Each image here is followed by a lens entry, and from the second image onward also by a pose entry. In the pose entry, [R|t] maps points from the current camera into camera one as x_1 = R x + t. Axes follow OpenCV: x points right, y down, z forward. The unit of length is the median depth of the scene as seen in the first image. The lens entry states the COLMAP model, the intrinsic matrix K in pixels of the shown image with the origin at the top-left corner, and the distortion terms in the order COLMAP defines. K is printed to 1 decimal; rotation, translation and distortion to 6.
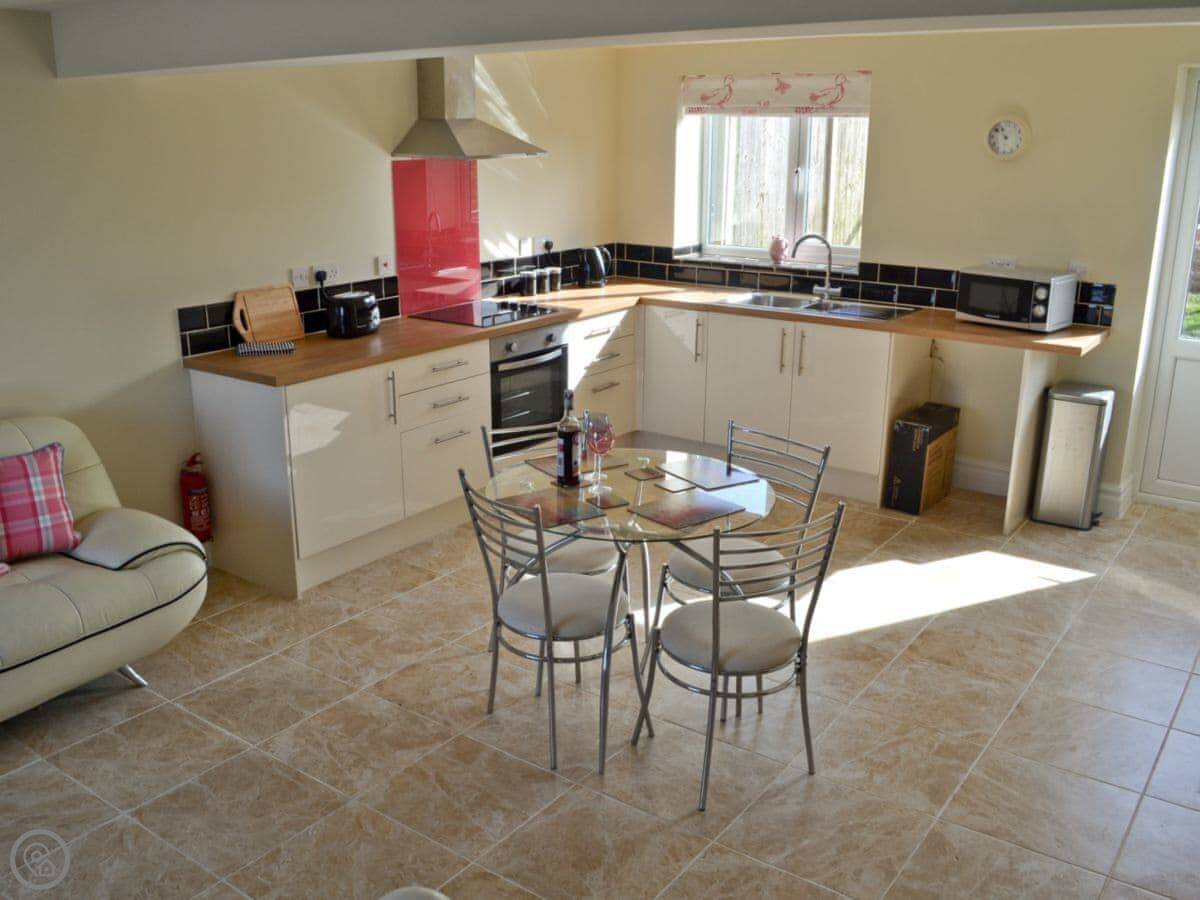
lens RADIAL K [[1113.4, 0, 597.1], [0, 1113.4, 445.7], [0, 0, 1]] dist [-0.101189, 0.000000]
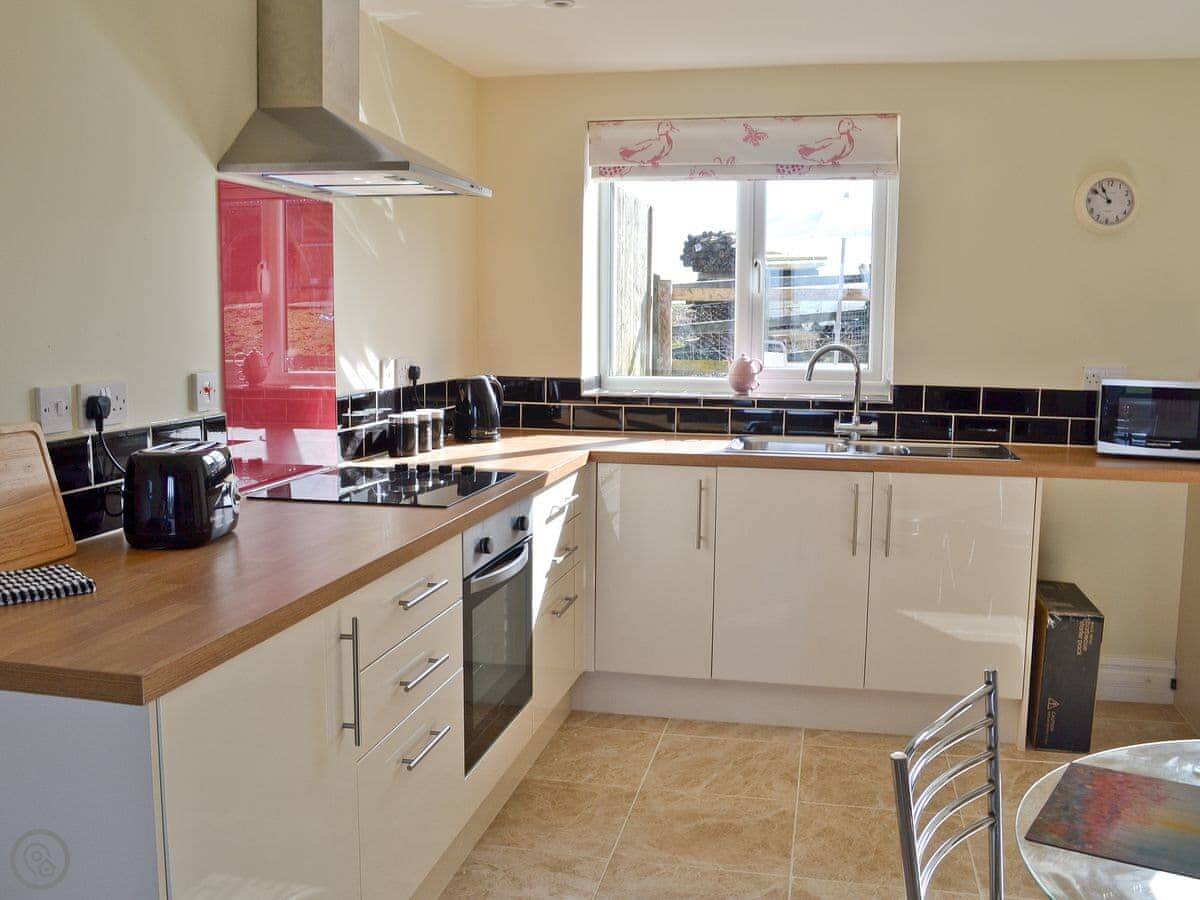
lens RADIAL K [[1113.4, 0, 601.8], [0, 1113.4, 462.5], [0, 0, 1]] dist [-0.101189, 0.000000]
pose [[0.913278, -0.042399, 0.405123, -0.206648], [0.104302, 0.985752, -0.131964, -0.047251], [-0.393756, 0.162775, 0.904688, 0.458390]]
